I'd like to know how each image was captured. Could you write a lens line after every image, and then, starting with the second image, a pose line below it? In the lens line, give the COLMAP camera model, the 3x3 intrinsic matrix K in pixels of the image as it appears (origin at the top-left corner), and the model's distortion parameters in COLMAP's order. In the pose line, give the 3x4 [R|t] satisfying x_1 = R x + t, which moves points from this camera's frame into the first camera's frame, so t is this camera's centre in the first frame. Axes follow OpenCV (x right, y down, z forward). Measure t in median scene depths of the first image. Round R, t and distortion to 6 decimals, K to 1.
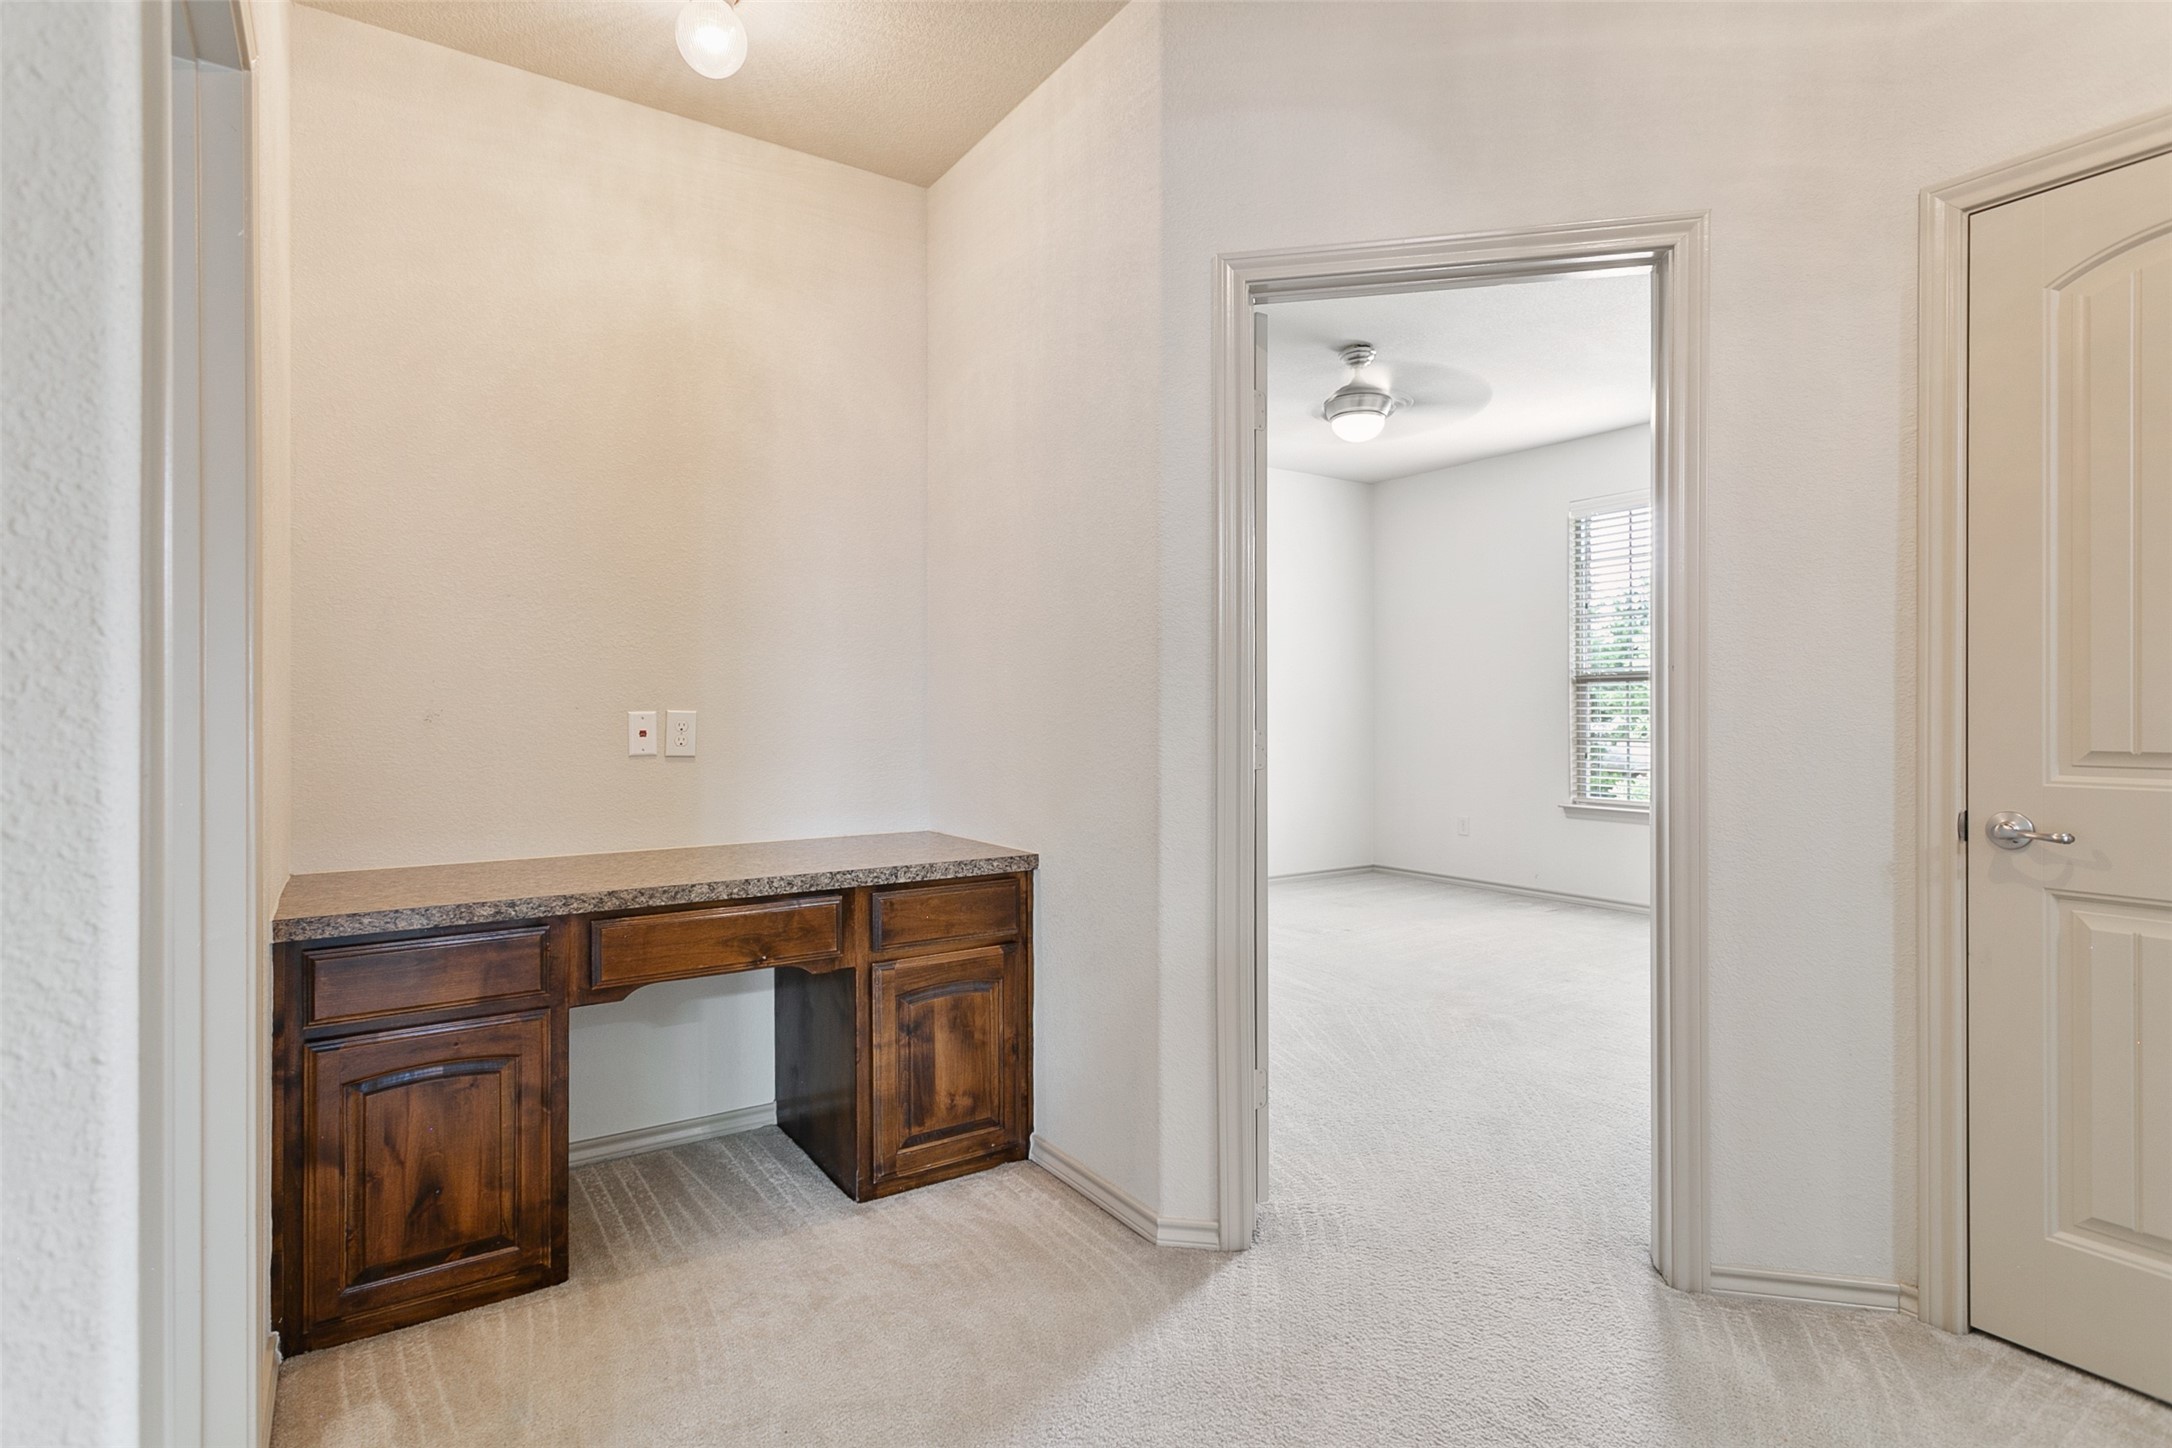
lens RADIAL K [[1053.9, 0, 1080.0], [0, 1053.9, 725.7], [0, 0, 1]] dist [0.001975, 0.000248]
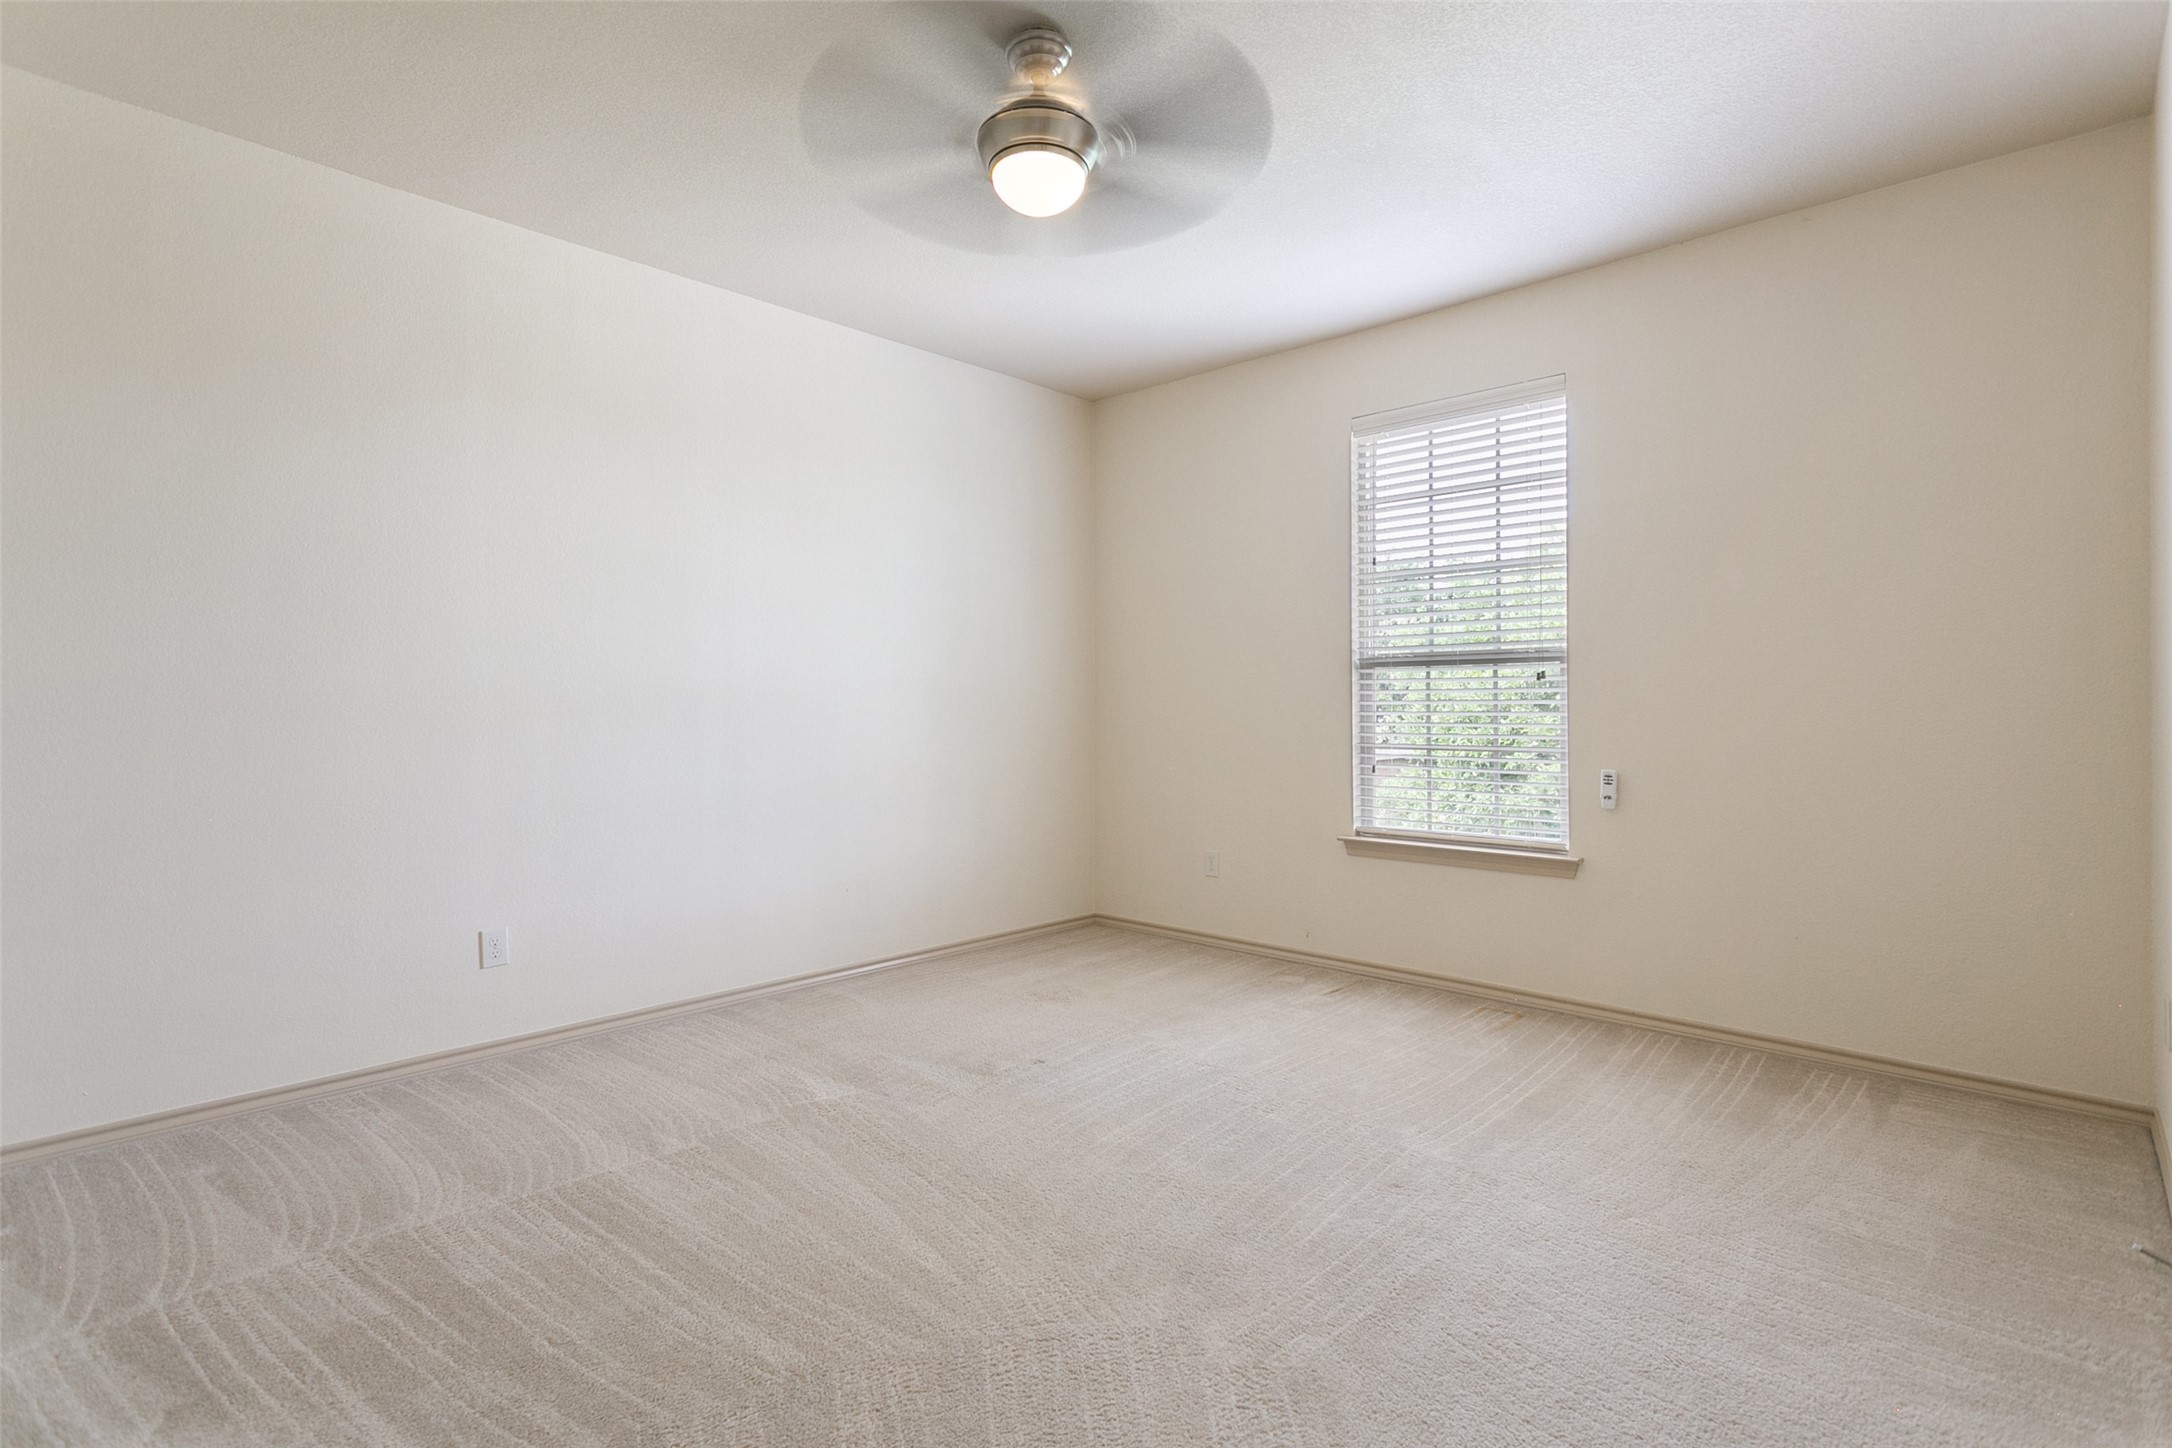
lens RADIAL K [[1053.9, 0, 1086.8], [0, 1053.9, 711.3], [0, 0, 1]] dist [0.001975, 0.000248]
pose [[0.969949, -0.000294, 0.243307, 0.114502], [0.000435, 1.000000, -0.000528, -0.010914], [-0.243307, 0.000618, 0.969949, 0.348198]]
